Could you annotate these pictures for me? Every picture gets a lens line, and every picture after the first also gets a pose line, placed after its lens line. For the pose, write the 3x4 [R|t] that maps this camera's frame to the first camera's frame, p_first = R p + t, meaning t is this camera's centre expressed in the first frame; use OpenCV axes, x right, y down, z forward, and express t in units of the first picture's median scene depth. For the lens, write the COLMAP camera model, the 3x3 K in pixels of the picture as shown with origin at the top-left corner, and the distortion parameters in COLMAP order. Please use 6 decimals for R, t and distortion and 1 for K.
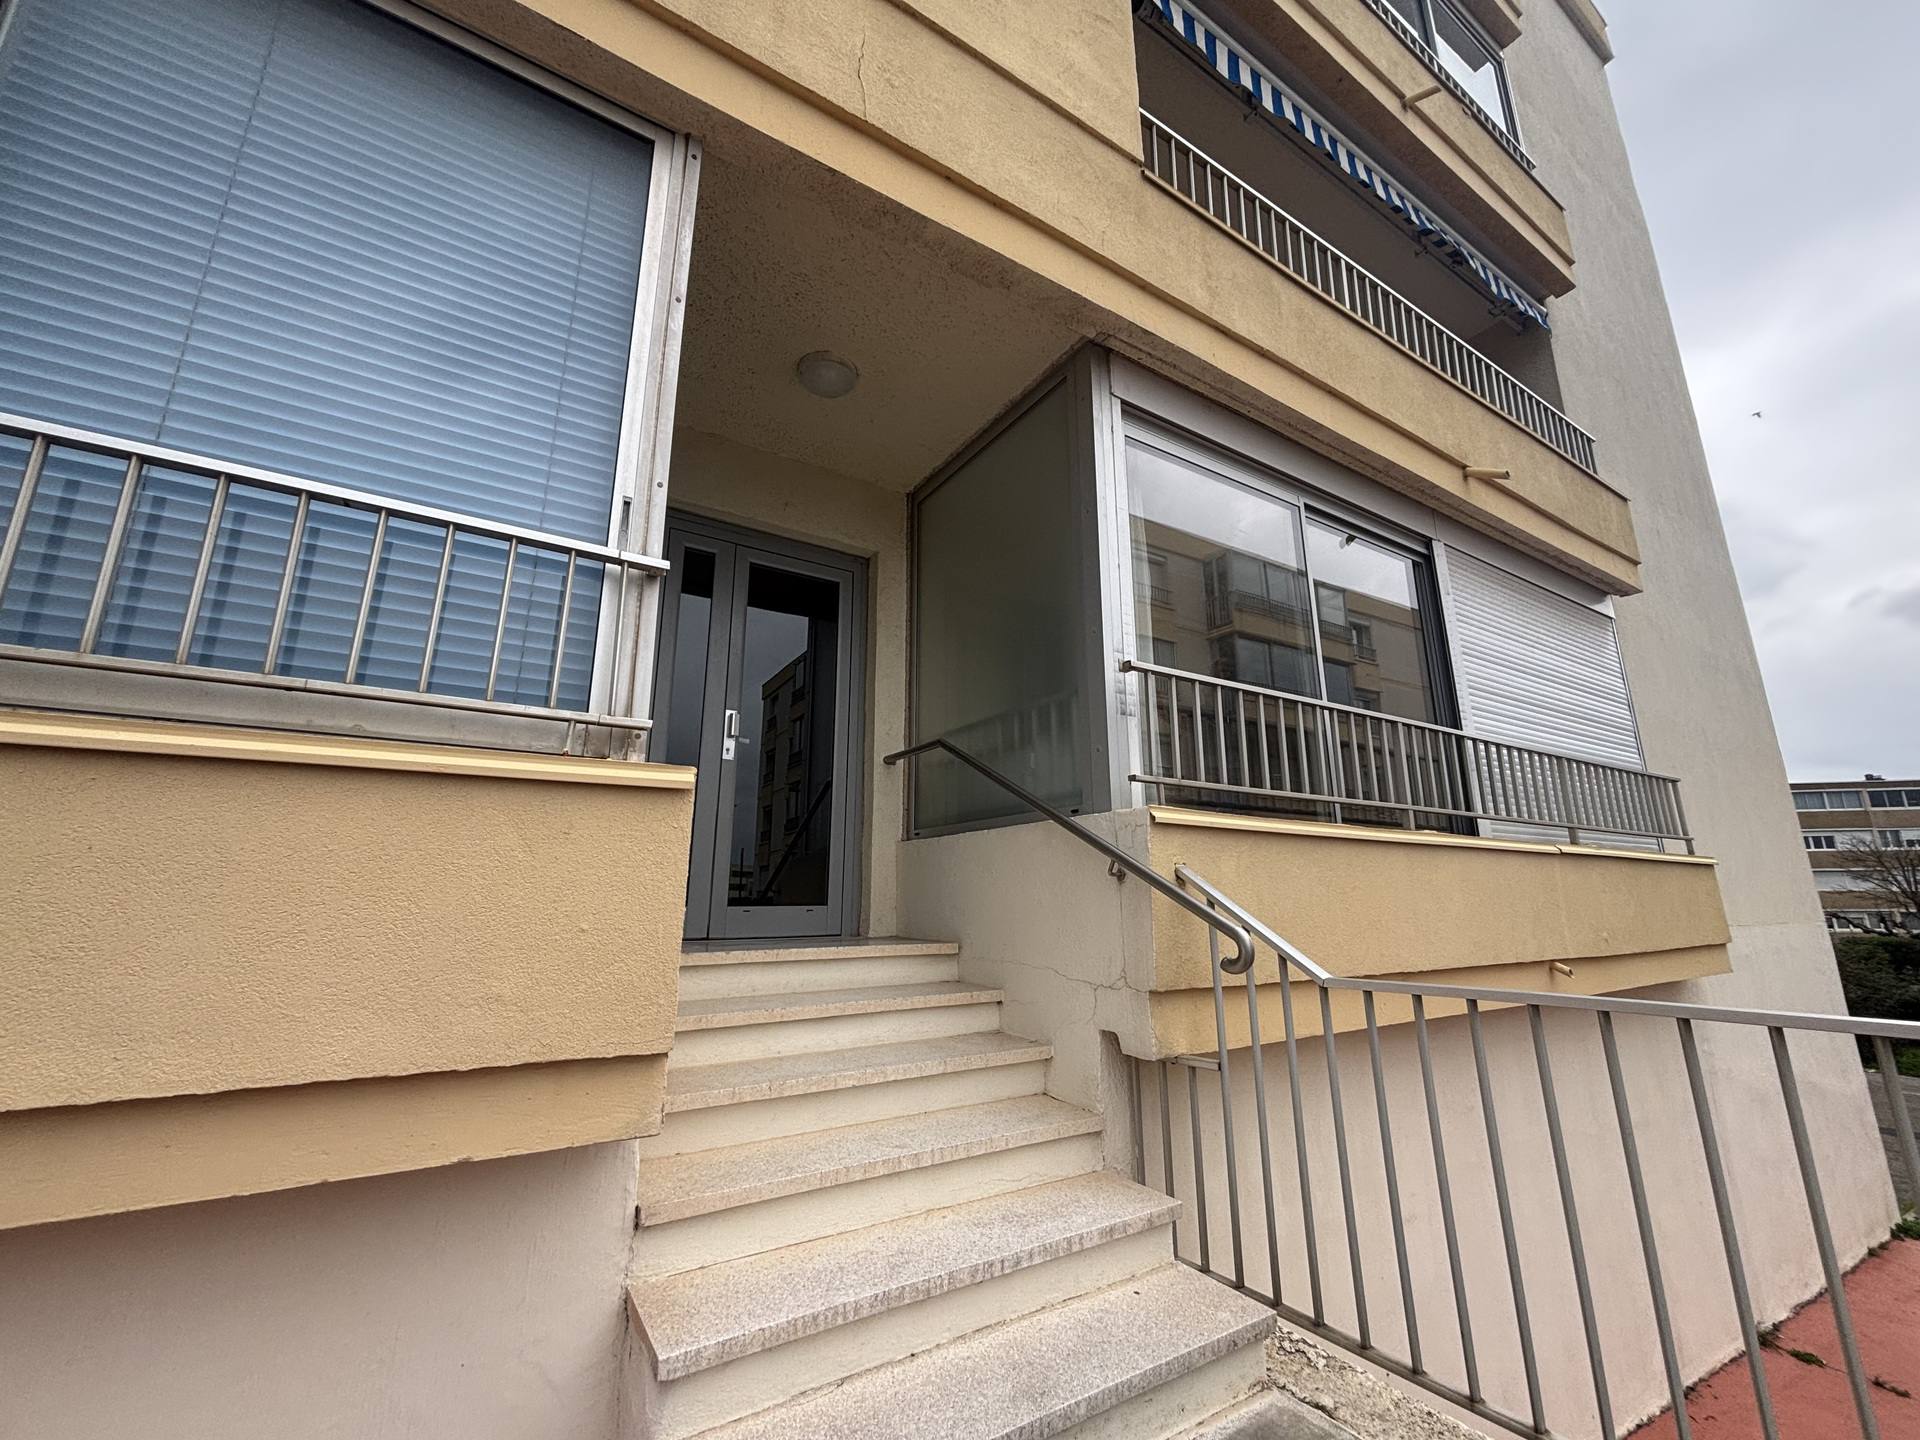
lens RADIAL K [[770.0, 0, 952.9], [0, 770.0, 716.8], [0, 0, 1]] dist [-0.003544, -0.000201]
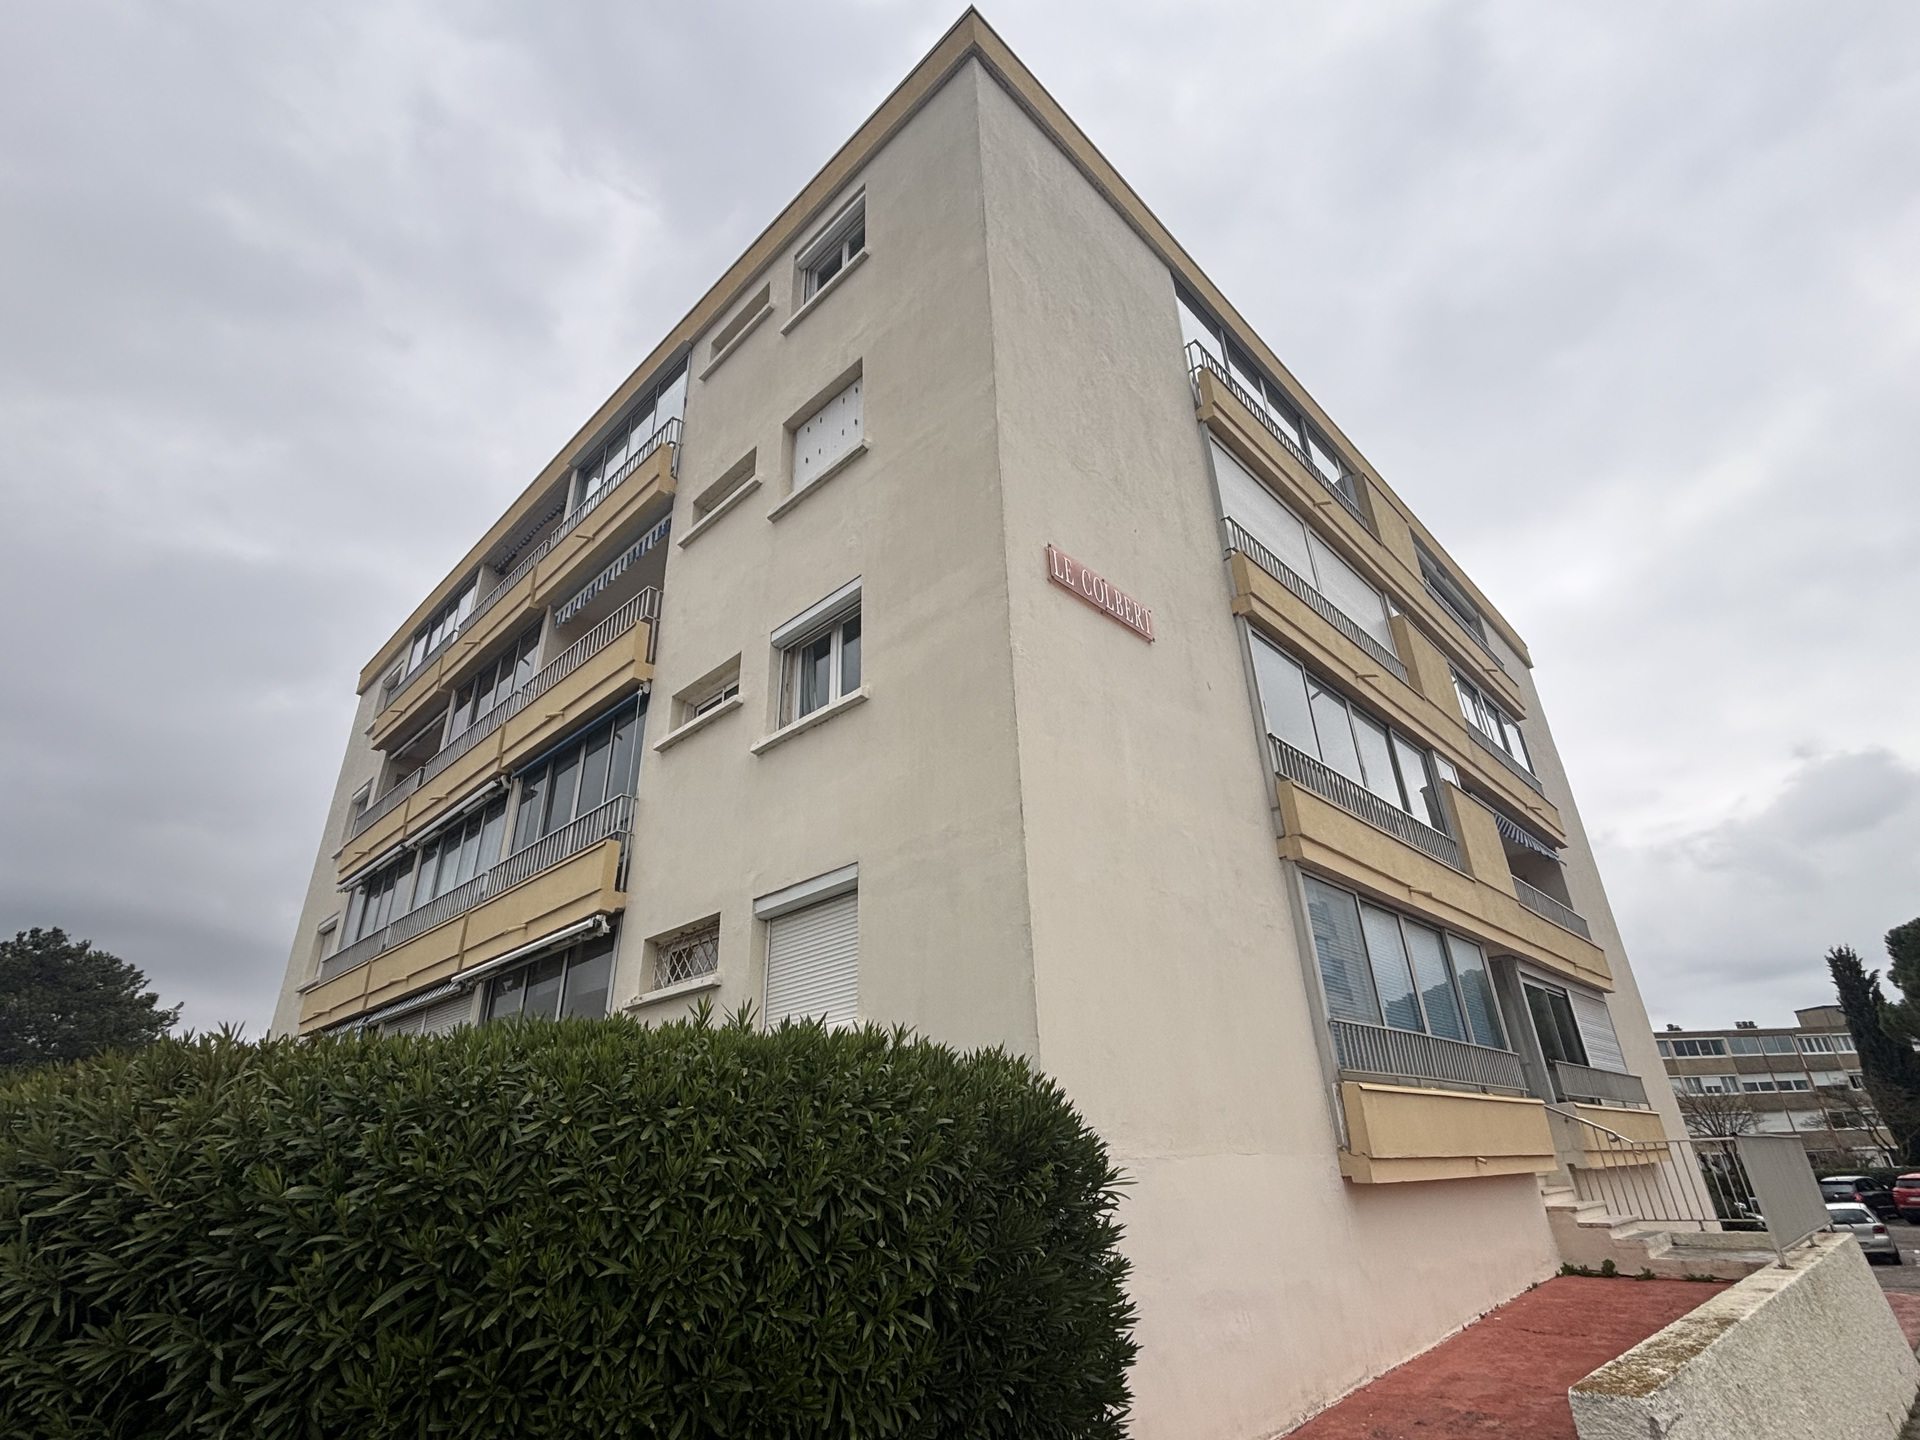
lens RADIAL K [[918.5, 0, 960.0], [0, 918.5, 720.0], [0, 0, 1]] dist [0.003105, 0.000502]
pose [[0.969898, 0.081268, 0.229552, -1.601407], [-0.029290, 0.974757, -0.221339, -0.262520], [-0.241745, 0.207953, 0.947795, -1.243756]]
